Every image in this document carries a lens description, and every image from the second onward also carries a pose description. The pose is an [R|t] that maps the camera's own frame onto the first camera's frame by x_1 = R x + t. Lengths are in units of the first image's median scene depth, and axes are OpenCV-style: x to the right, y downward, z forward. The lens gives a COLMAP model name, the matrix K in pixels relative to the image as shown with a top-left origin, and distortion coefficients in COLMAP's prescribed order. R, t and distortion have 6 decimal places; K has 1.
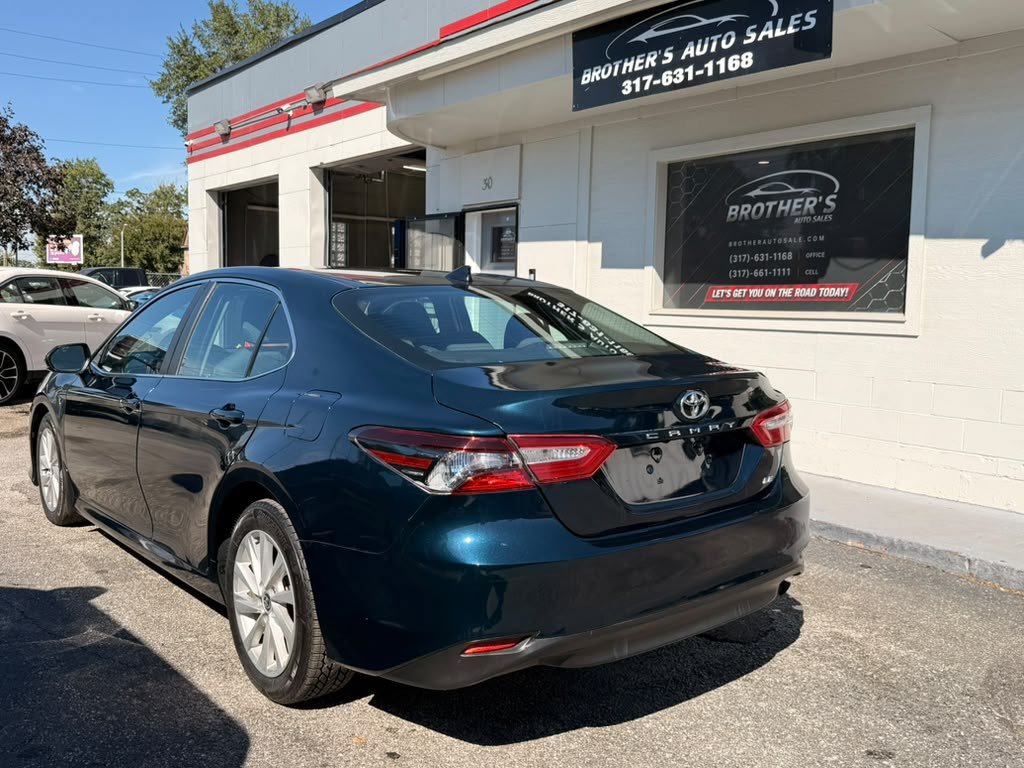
lens RADIAL K [[909.0, 0, 508.3], [0, 909.0, 379.3], [0, 0, 1]] dist [0.149039, -0.326256]
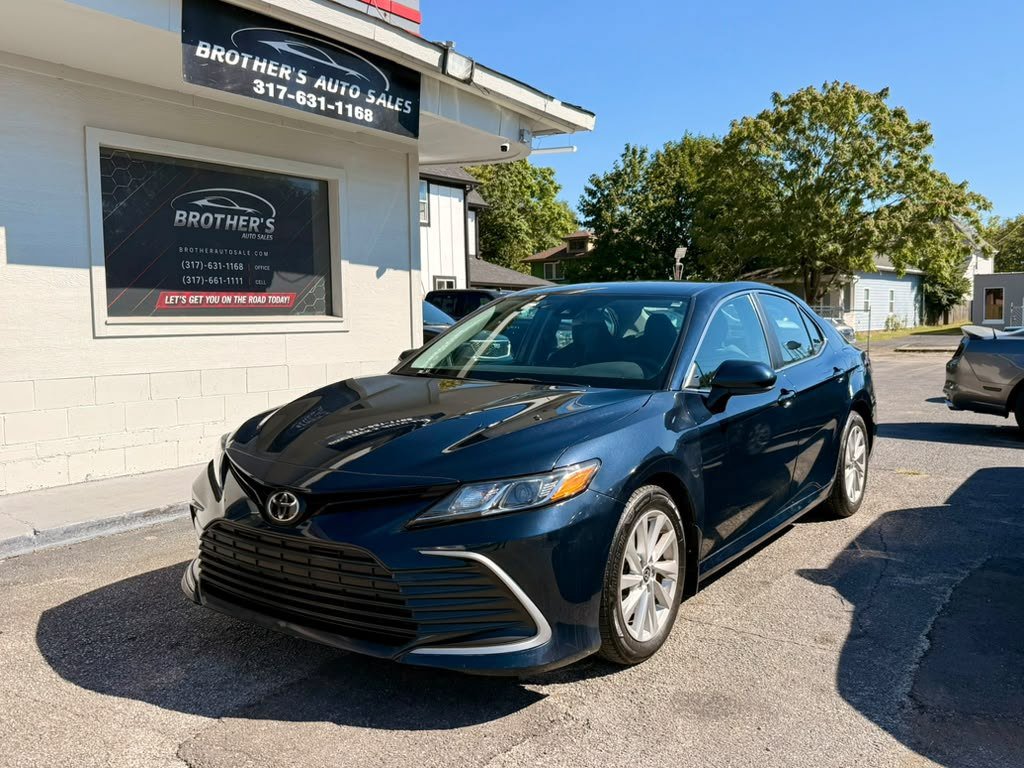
lens RADIAL K [[910.8, 0, 508.5], [0, 910.8, 388.8], [0, 0, 1]] dist [0.148362, -0.333588]
pose [[-0.278572, -0.095245, 0.955681, -0.908157], [0.085804, 0.988623, 0.123539, -0.102854], [-0.956575, 0.116415, -0.267230, 1.056147]]
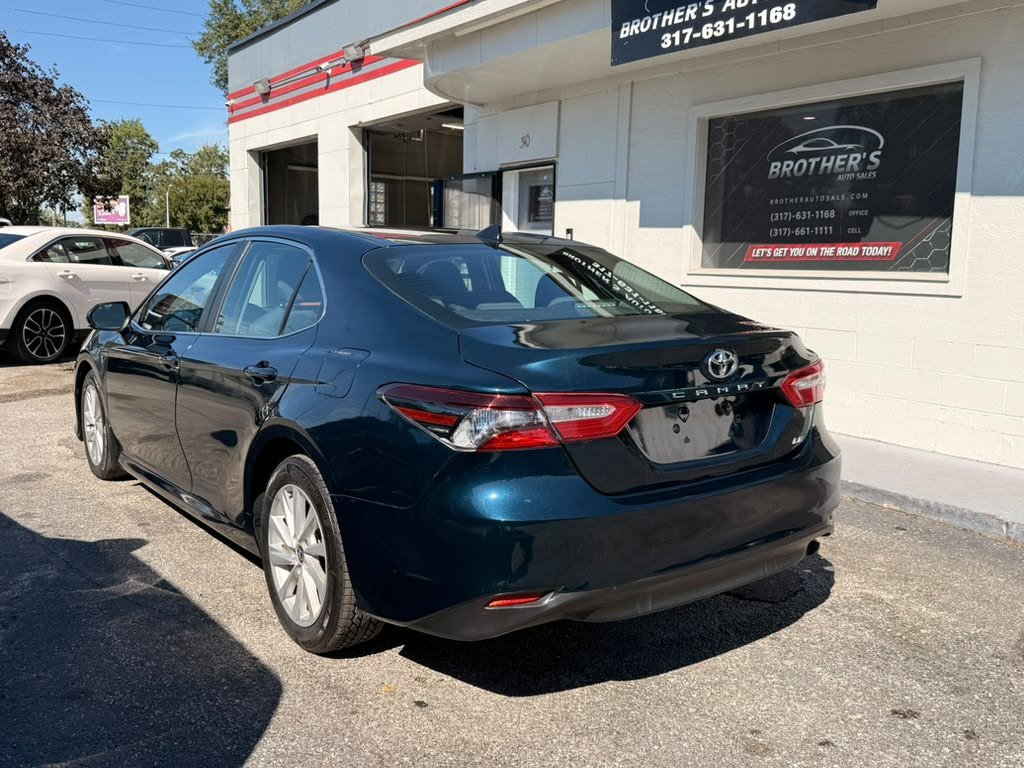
lens RADIAL K [[909.8, 0, 510.3], [0, 909.8, 377.9], [0, 0, 1]] dist [0.143412, -0.313205]
pose [[0.999091, 0.005520, -0.042271, 0.006749], [-0.003796, 0.999162, 0.040755, 0.001481], [0.042461, -0.040558, 0.998275, -0.001284]]
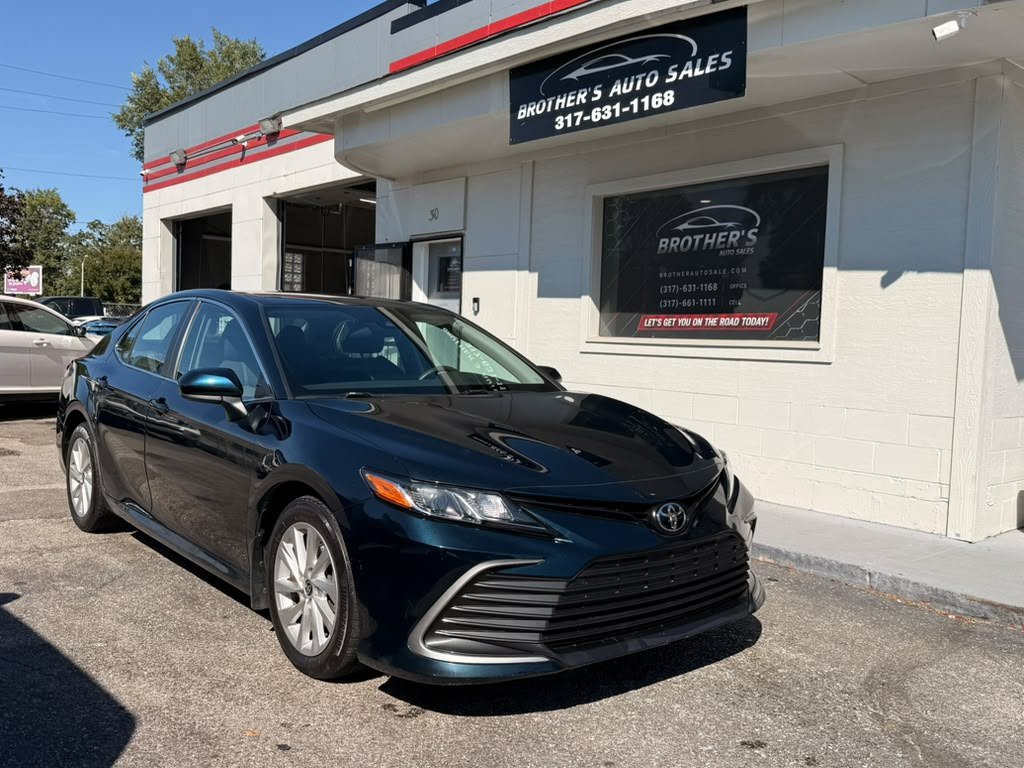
lens RADIAL K [[904.6, 0, 512.9], [0, 904.6, 385.1], [0, 0, 1]] dist [0.172627, -0.384523]
pose [[0.999054, 0.009946, 0.042331, 0.035641], [-0.008493, 0.999373, -0.034377, 0.015907], [-0.042646, 0.033985, 0.998512, -0.021621]]
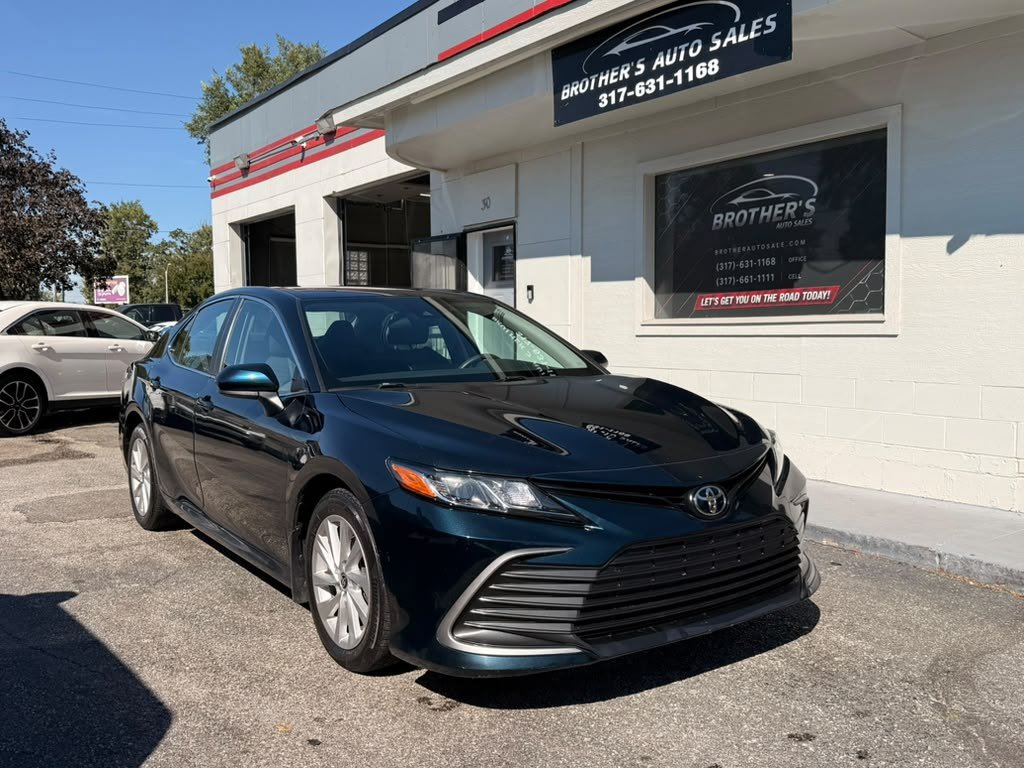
lens RADIAL K [[904.6, 0, 512.9], [0, 904.6, 385.1], [0, 0, 1]] dist [0.172627, -0.384523]
pose [[0.998821, -0.026595, -0.040601, 0.062695], [0.025618, 0.999374, -0.024399, 0.018919], [0.041225, 0.023330, 0.998877, -0.006664]]
